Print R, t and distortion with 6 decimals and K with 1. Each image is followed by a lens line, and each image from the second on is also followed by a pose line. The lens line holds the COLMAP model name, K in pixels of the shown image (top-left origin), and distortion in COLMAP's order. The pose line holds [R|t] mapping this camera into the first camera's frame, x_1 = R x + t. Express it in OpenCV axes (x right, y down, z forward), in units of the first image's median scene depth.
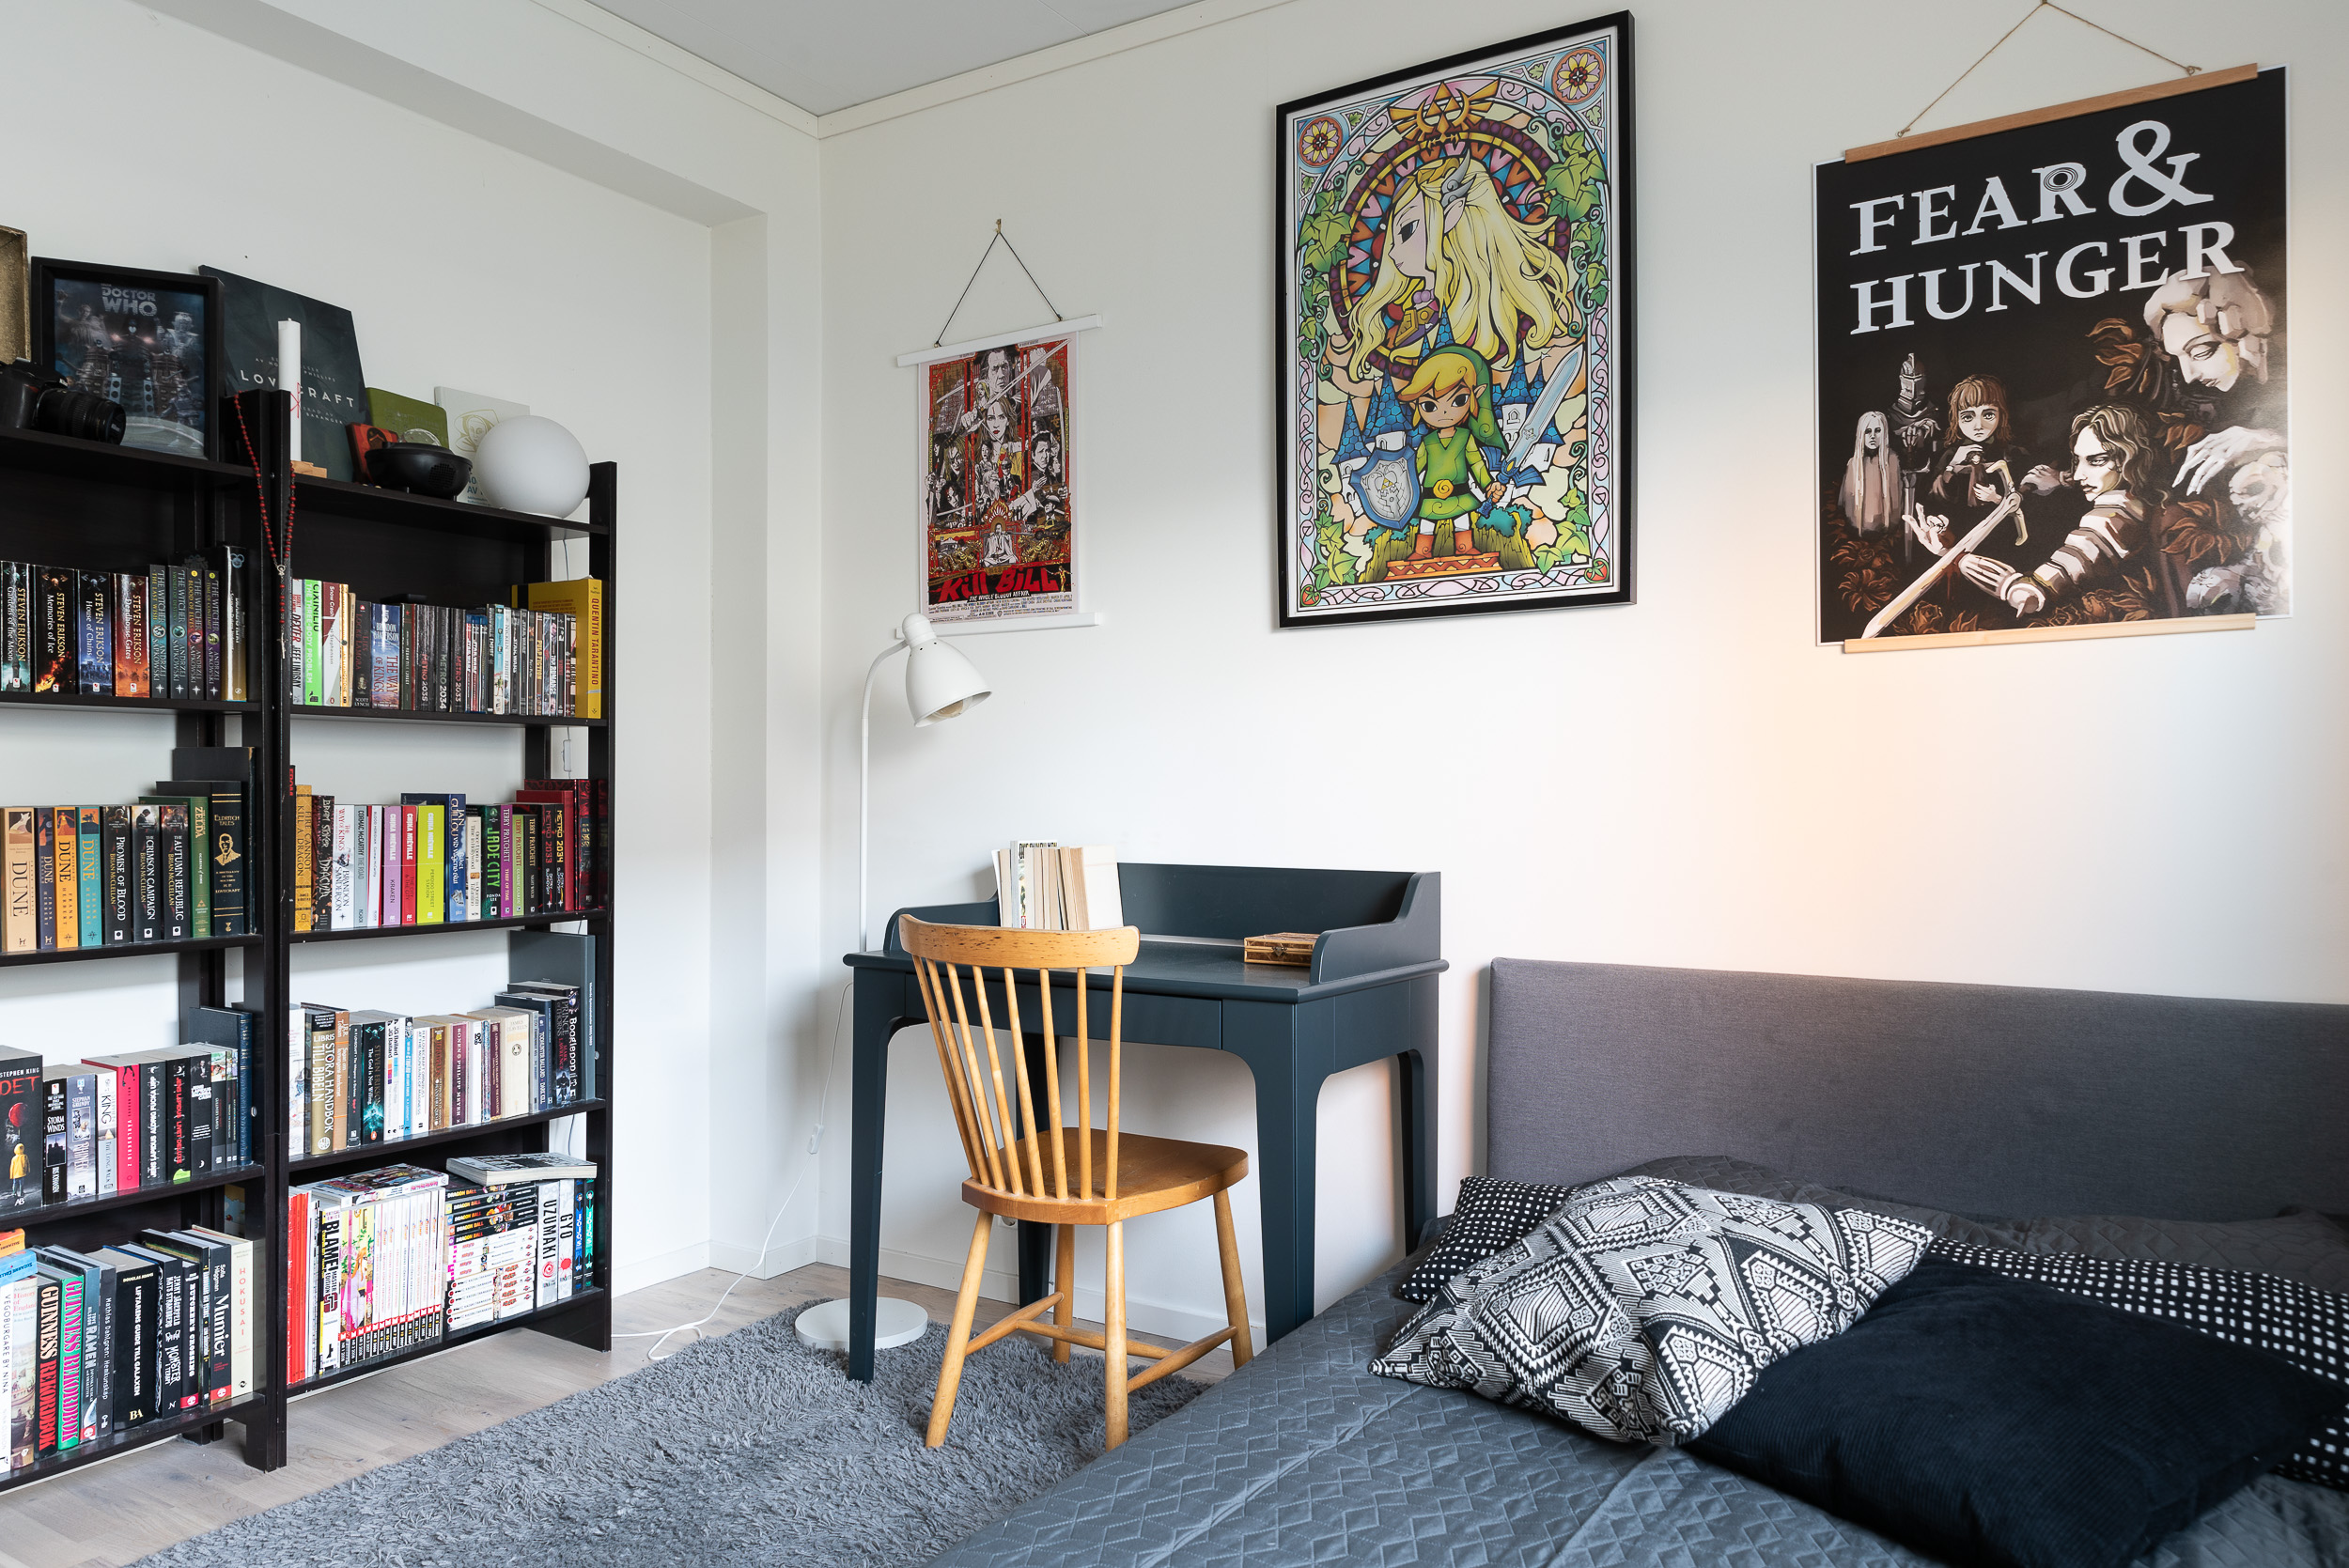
lens RADIAL K [[1598.8, 0, 1185.9], [0, 1598.8, 822.4], [0, 0, 1]] dist [0.003041, -0.003573]
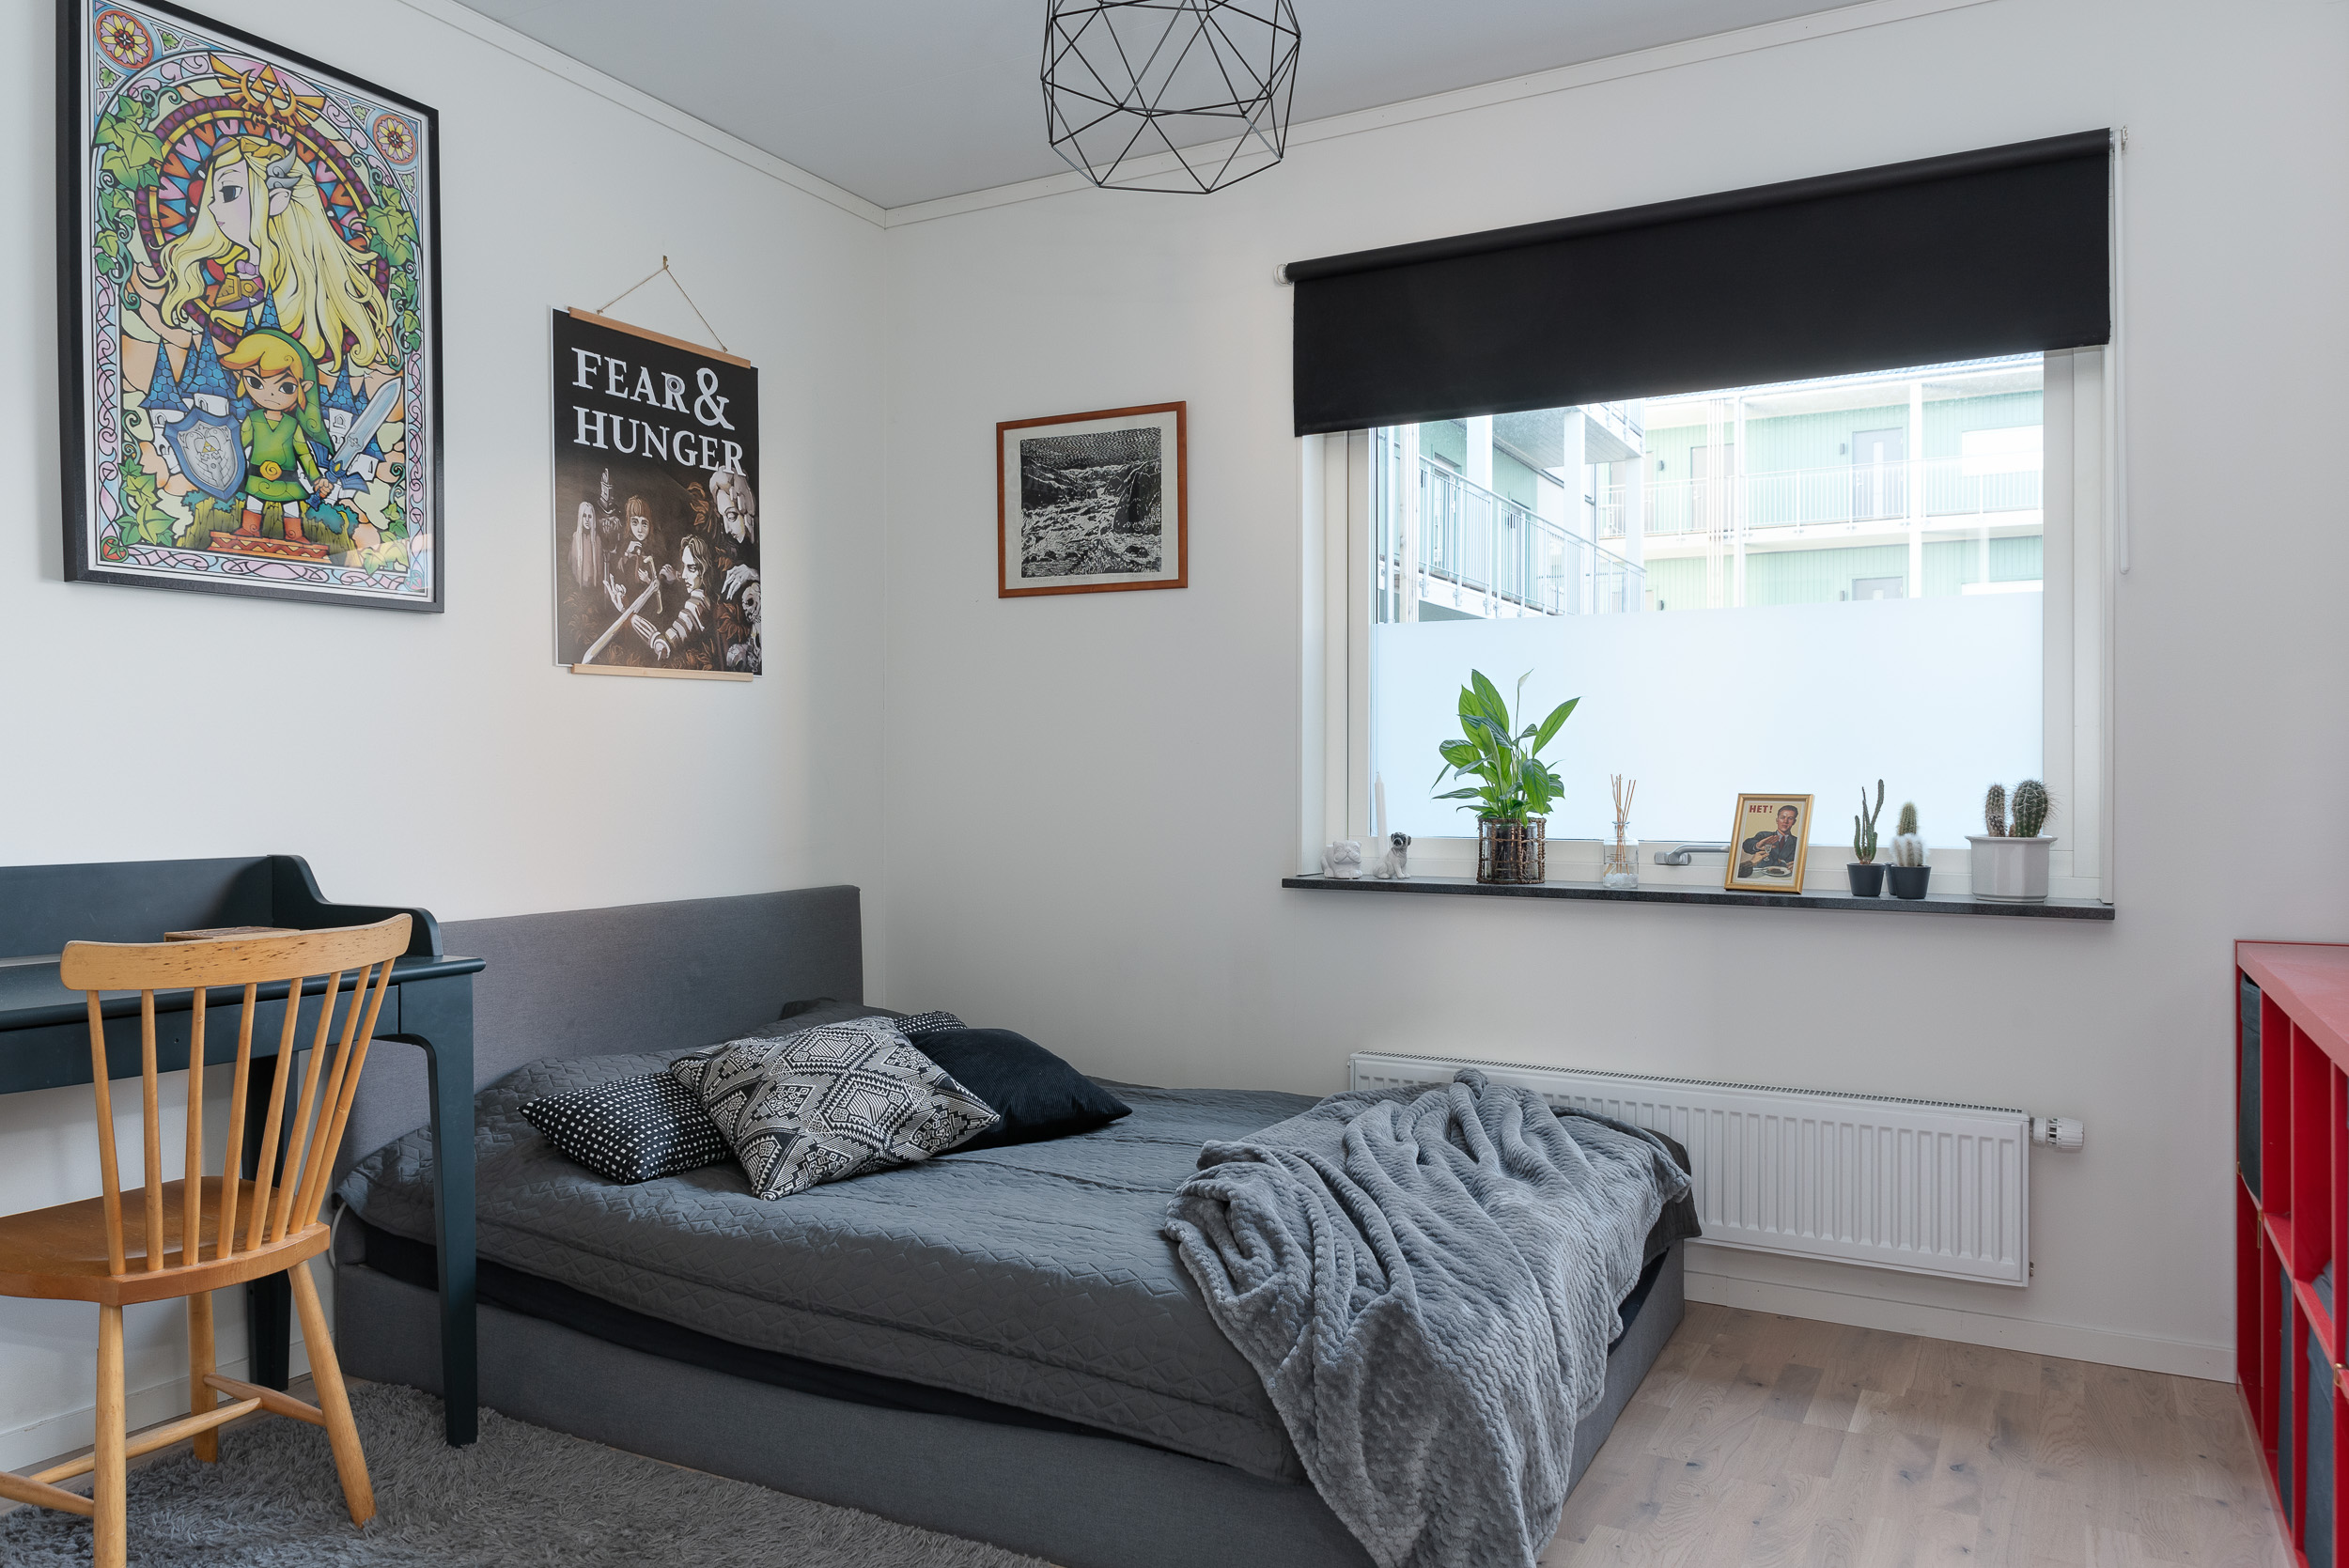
lens RADIAL K [[1595.1, 0, 1174.8], [0, 1595.1, 780.9], [0, 0, 1]] dist [-0.005595, -0.004428]
pose [[-0.057120, -0.004524, 0.998357, -0.904857], [0.017730, 0.999827, 0.005545, -0.011278], [-0.998210, 0.018018, -0.057030, 0.523117]]
